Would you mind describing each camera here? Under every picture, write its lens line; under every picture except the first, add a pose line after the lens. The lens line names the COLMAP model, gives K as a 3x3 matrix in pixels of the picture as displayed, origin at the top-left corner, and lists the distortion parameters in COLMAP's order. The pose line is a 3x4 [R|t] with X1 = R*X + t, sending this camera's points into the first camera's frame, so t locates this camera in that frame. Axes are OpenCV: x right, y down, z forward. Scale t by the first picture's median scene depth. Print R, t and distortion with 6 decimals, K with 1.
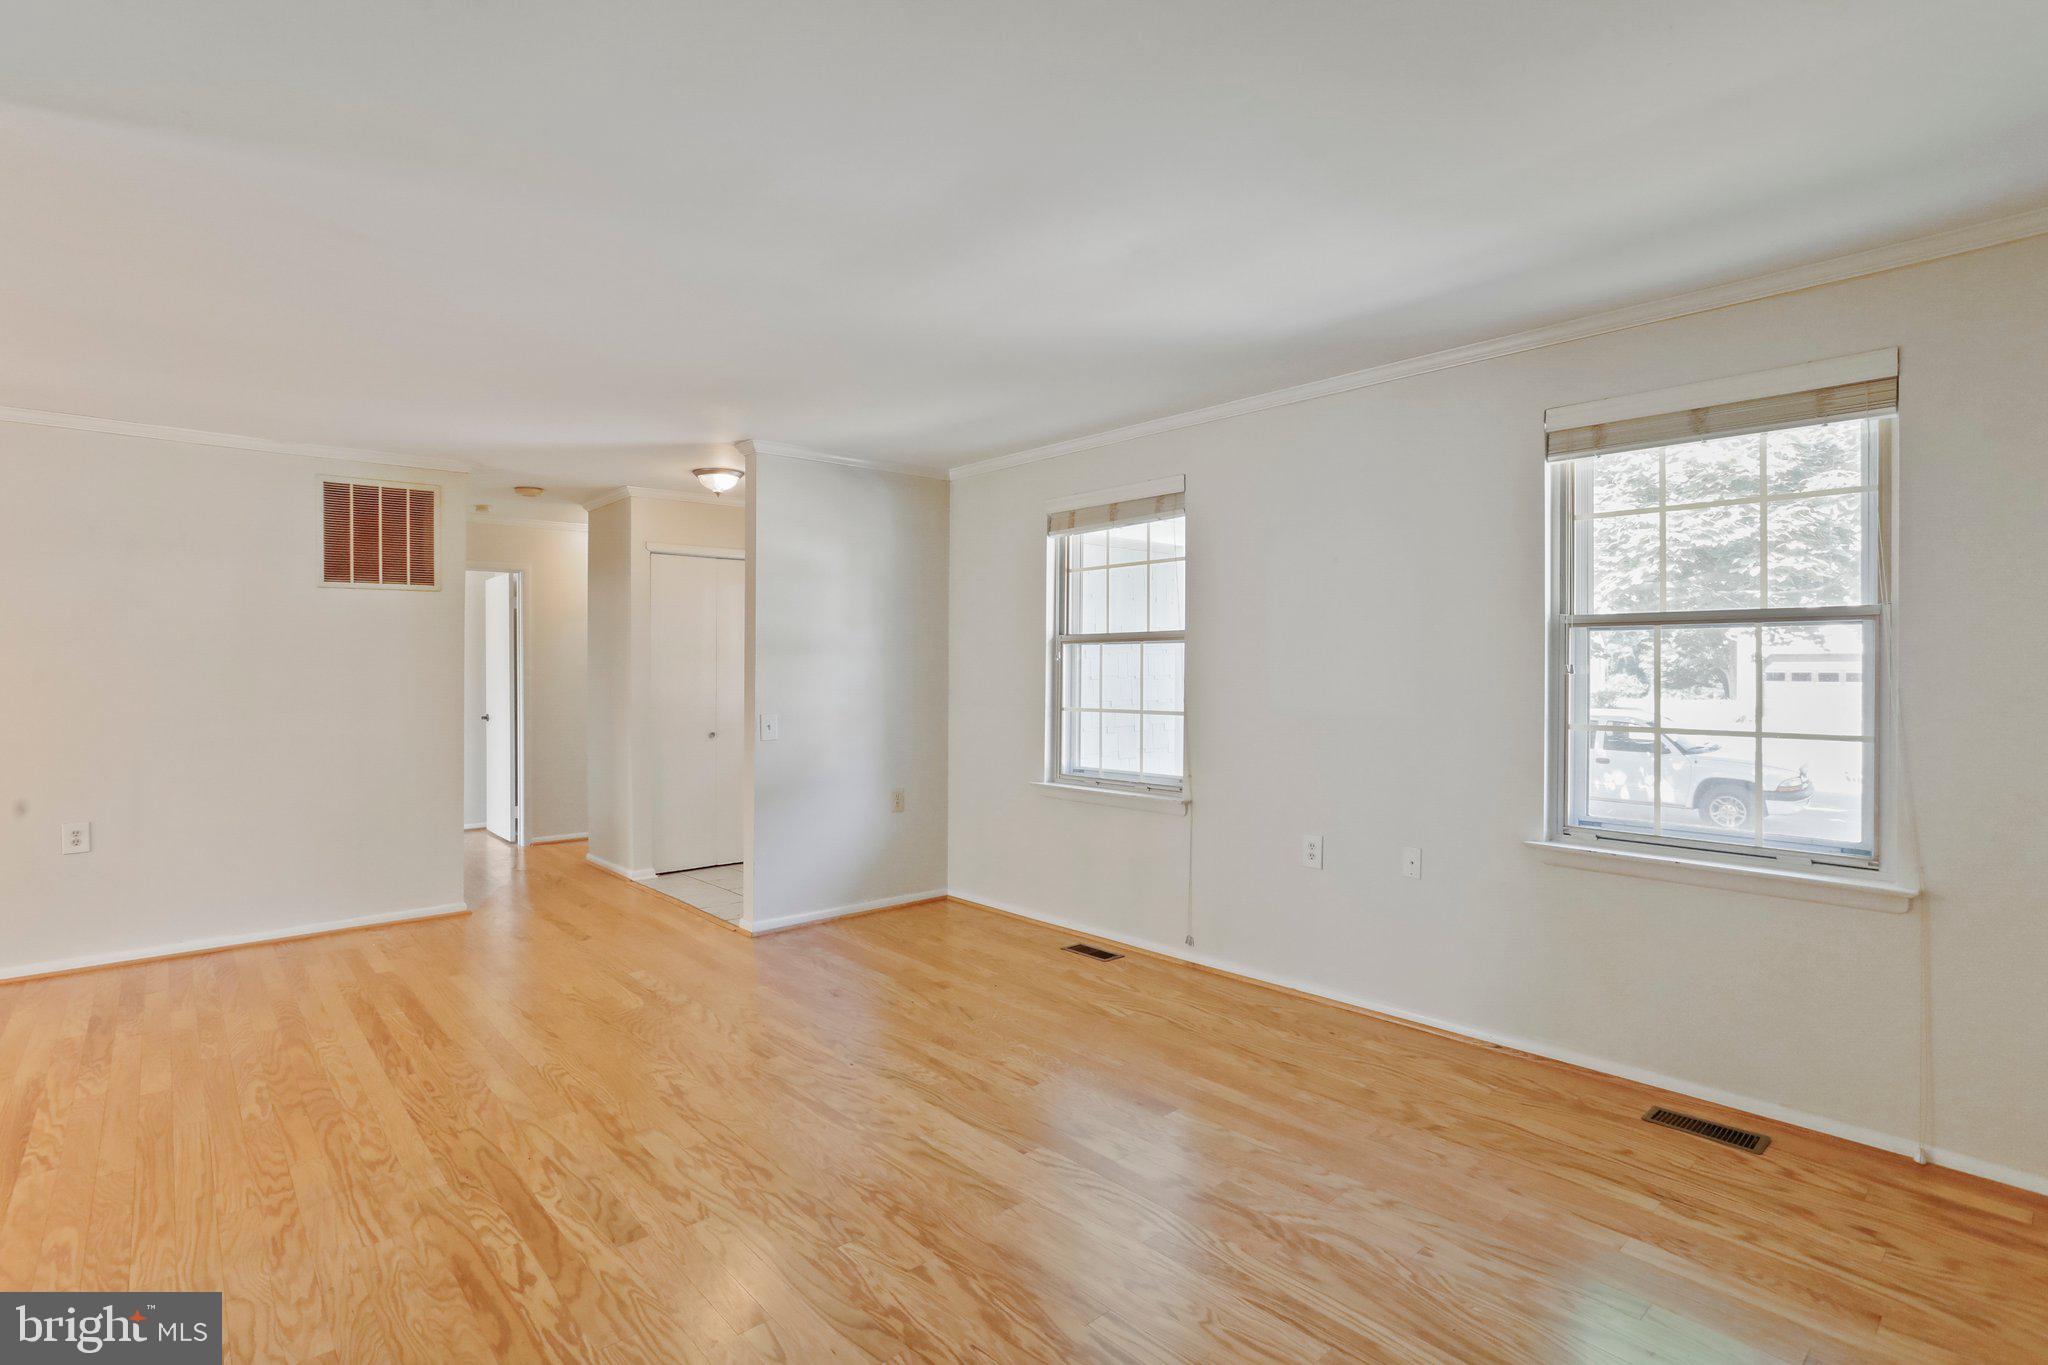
lens RADIAL K [[997.1, 0, 1015.5], [0, 997.1, 676.4], [0, 0, 1]] dist [-0.042386, 0.019385]
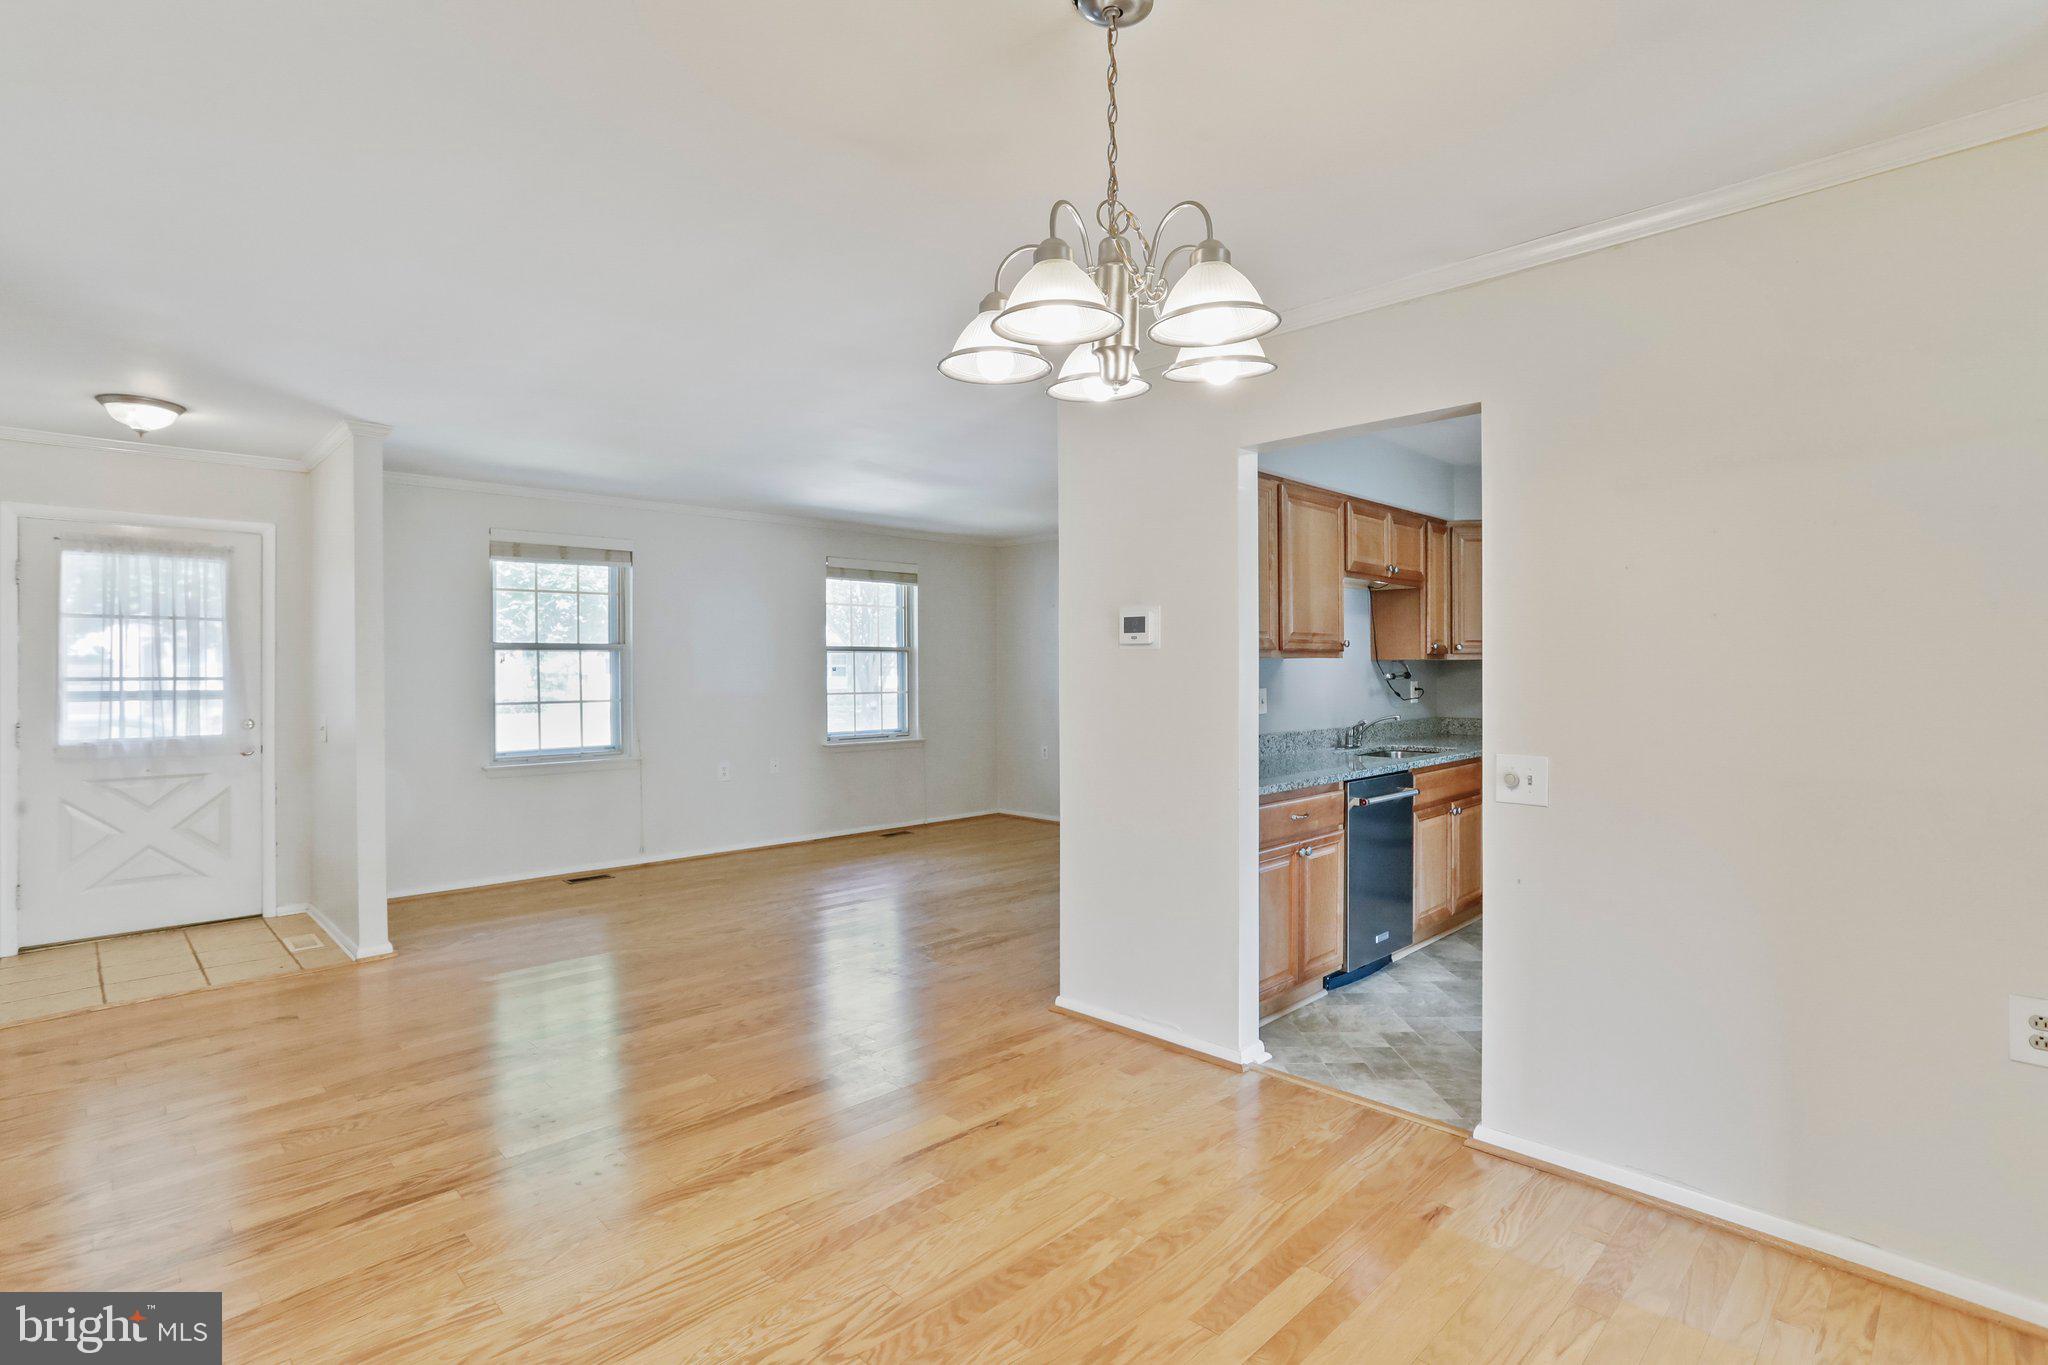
lens RADIAL K [[997.1, 0, 1021.9], [0, 997.1, 672.6], [0, 0, 1]] dist [-0.042386, 0.019385]
pose [[-0.063074, -0.003638, 0.998002, -1.727224], [0.011691, 0.999922, 0.004384, -0.004843], [-0.997940, 0.011944, -0.063026, 0.648865]]
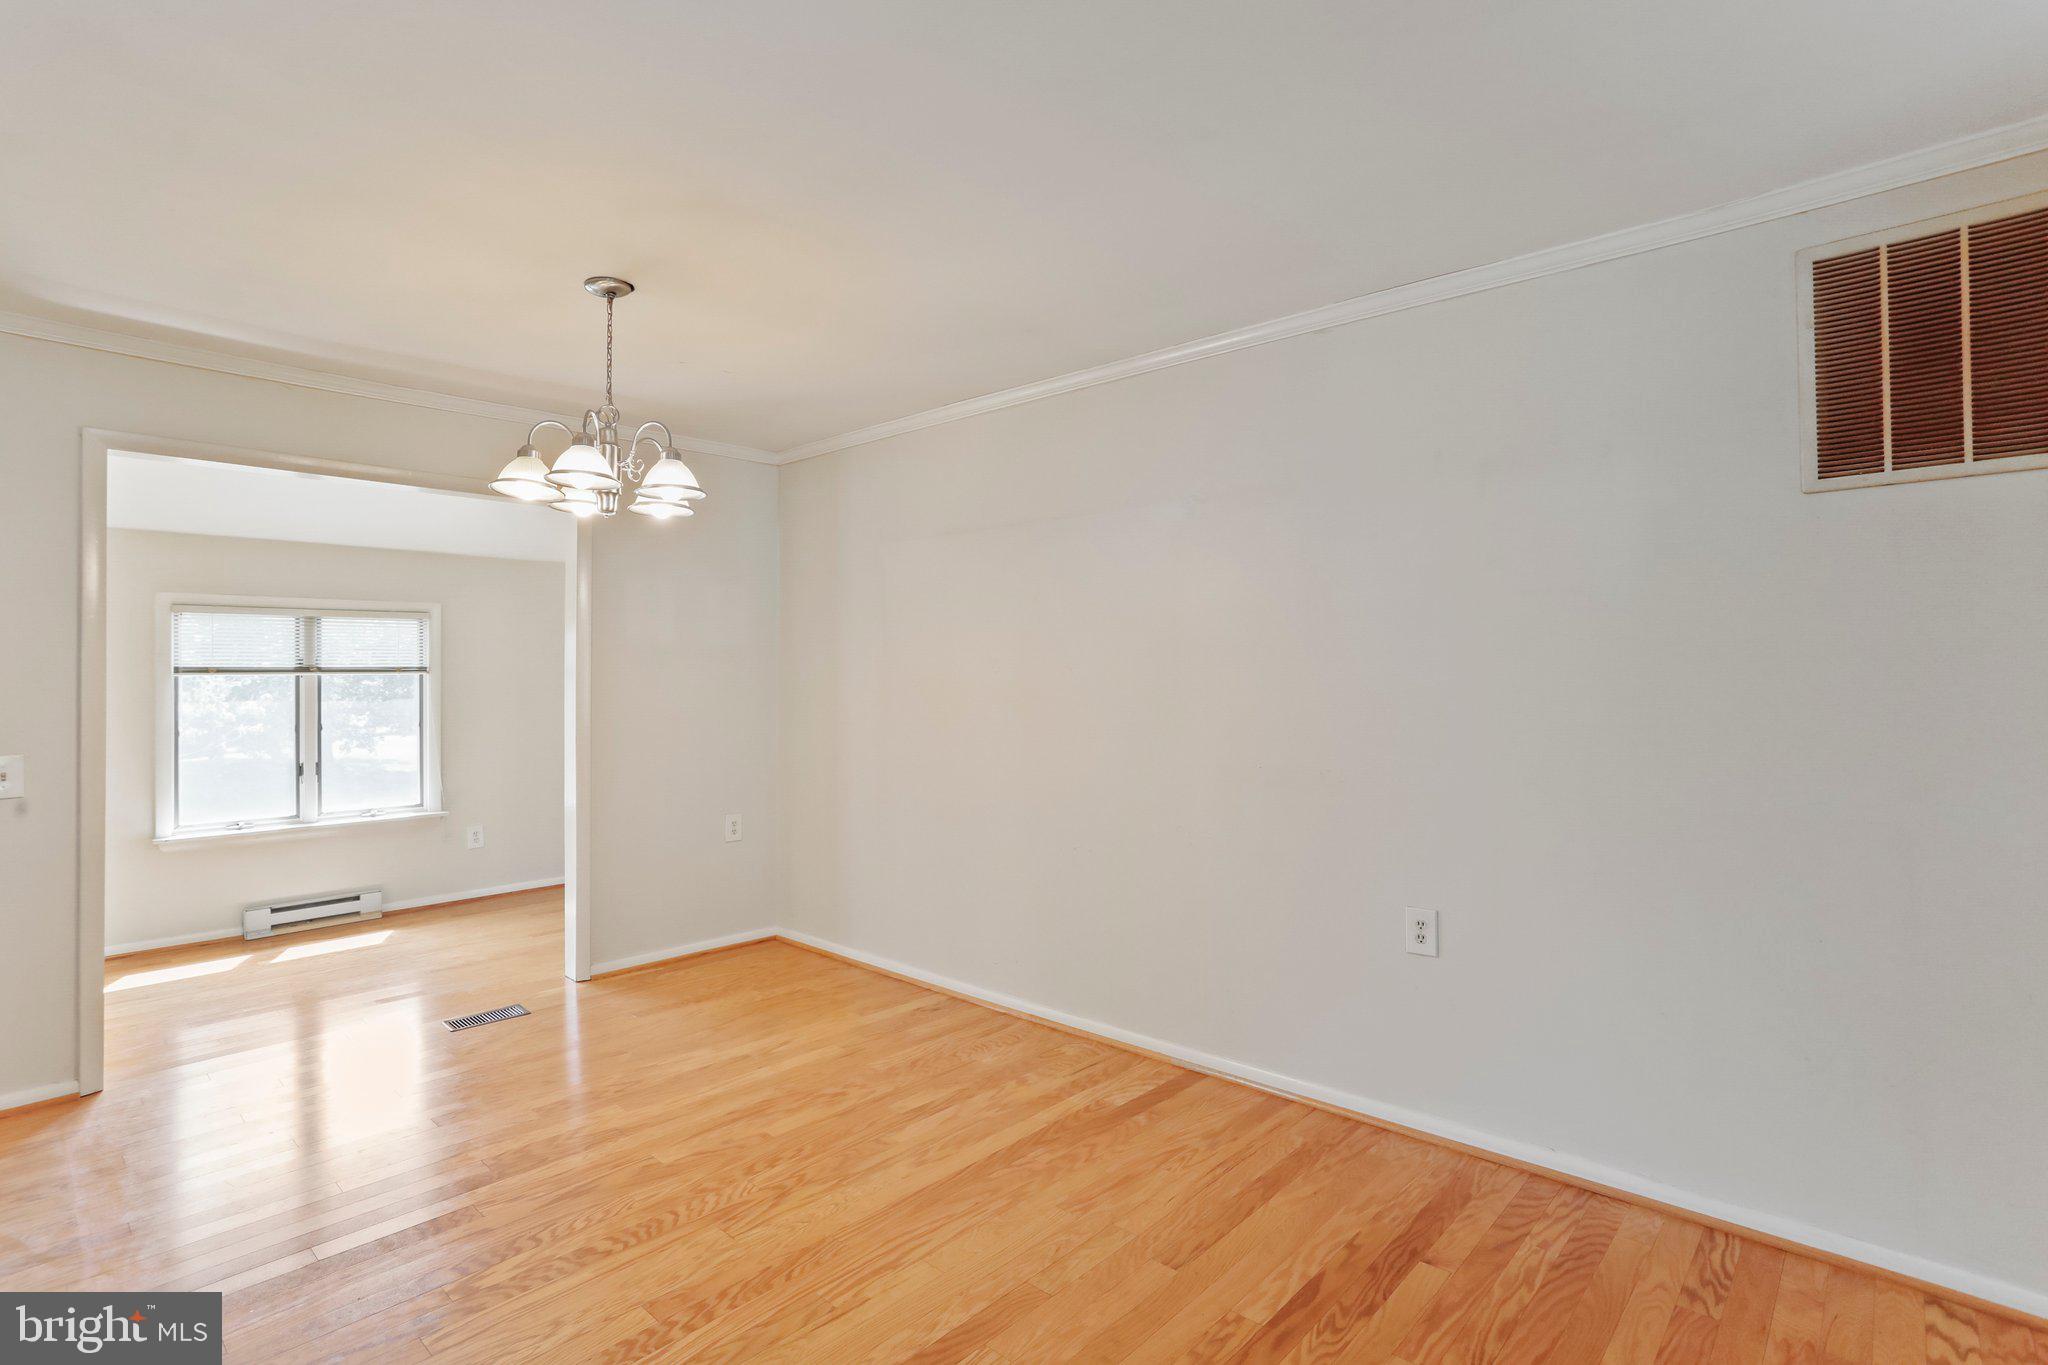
lens RADIAL K [[997.1, 0, 1011.3], [0, 997.1, 661.1], [0, 0, 1]] dist [-0.042386, 0.019385]
pose [[0.107309, -0.015150, -0.994110, -0.416525], [-0.002624, 0.999876, -0.015521, -0.004669], [0.994222, 0.004274, 0.107255, 0.816145]]
